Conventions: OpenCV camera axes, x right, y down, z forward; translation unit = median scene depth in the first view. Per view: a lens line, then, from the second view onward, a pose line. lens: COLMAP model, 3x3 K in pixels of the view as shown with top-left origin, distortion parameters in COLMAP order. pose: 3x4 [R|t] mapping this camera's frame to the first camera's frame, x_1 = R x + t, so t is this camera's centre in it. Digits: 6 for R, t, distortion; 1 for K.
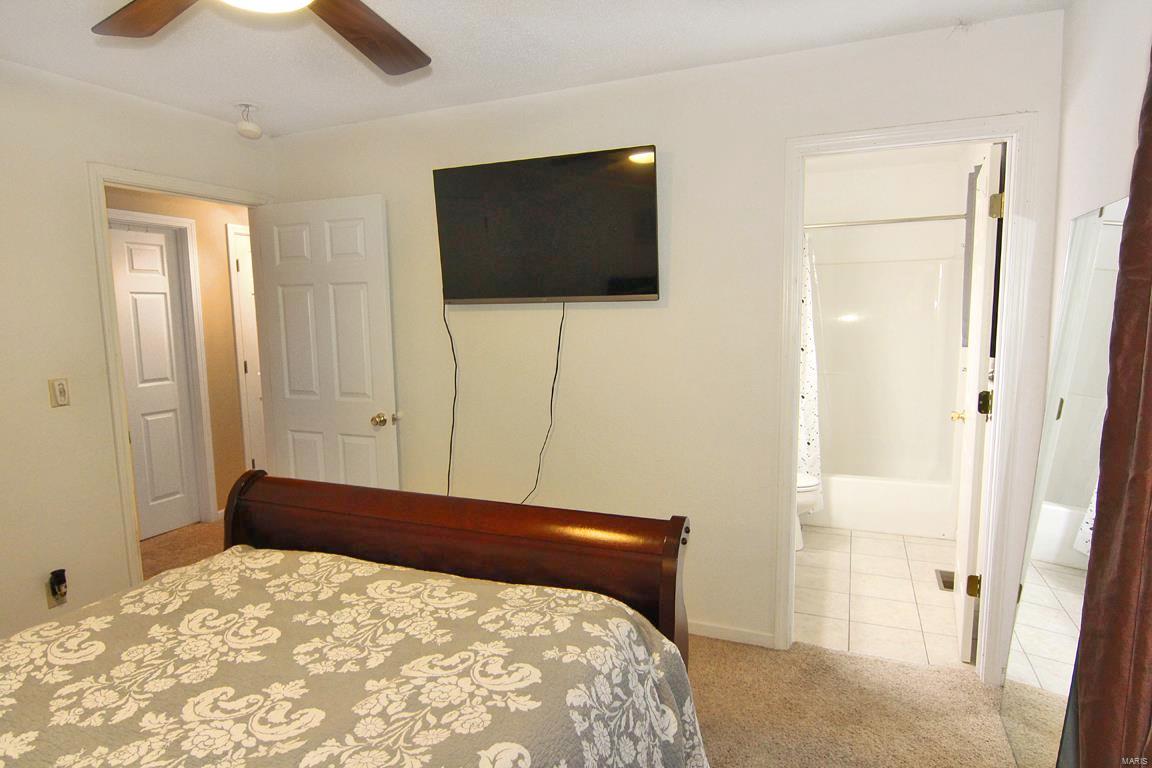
lens RADIAL K [[651.5, 0, 576.0], [0, 651.5, 384.0], [0, 0, 1]] dist [-0.008279, -0.002824]
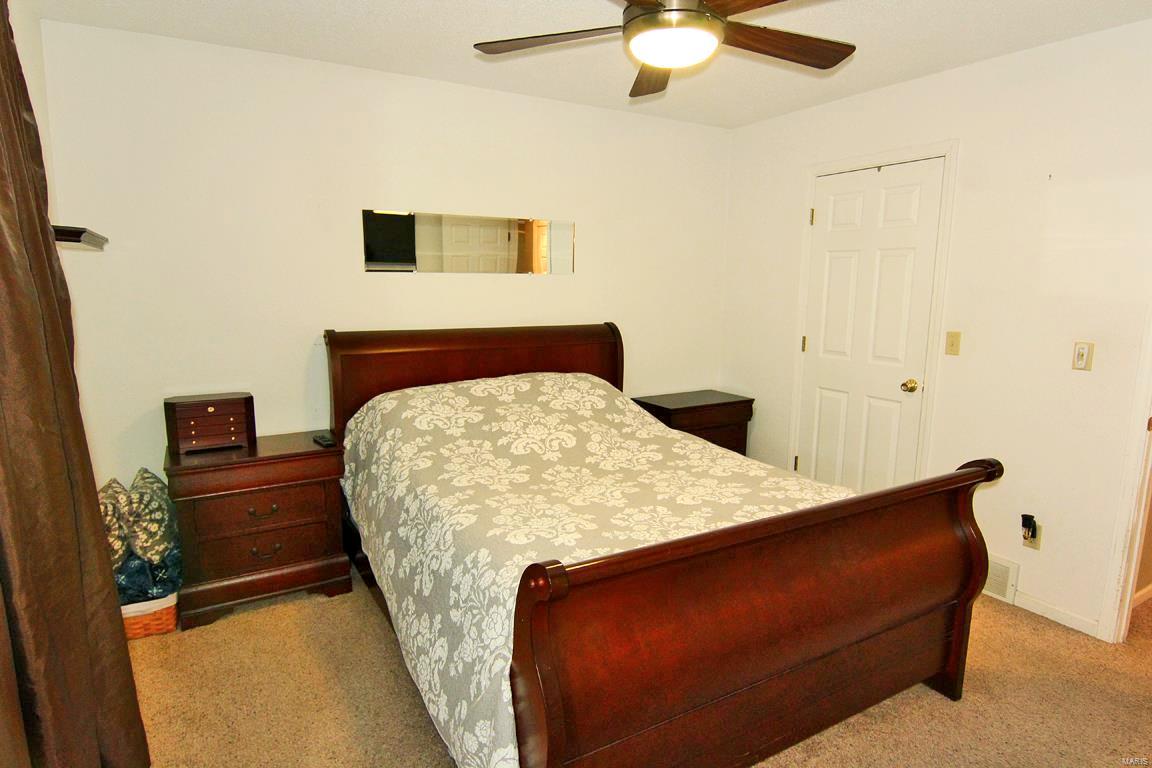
lens RADIAL K [[651.5, 0, 576.0], [0, 651.5, 384.0], [0, 0, 1]] dist [-0.008279, -0.002824]
pose [[-0.606603, 0.134804, -0.783493, 0.896367], [-0.084622, 0.968972, 0.232233, -0.208893], [0.790489, 0.207174, -0.576374, 1.824986]]
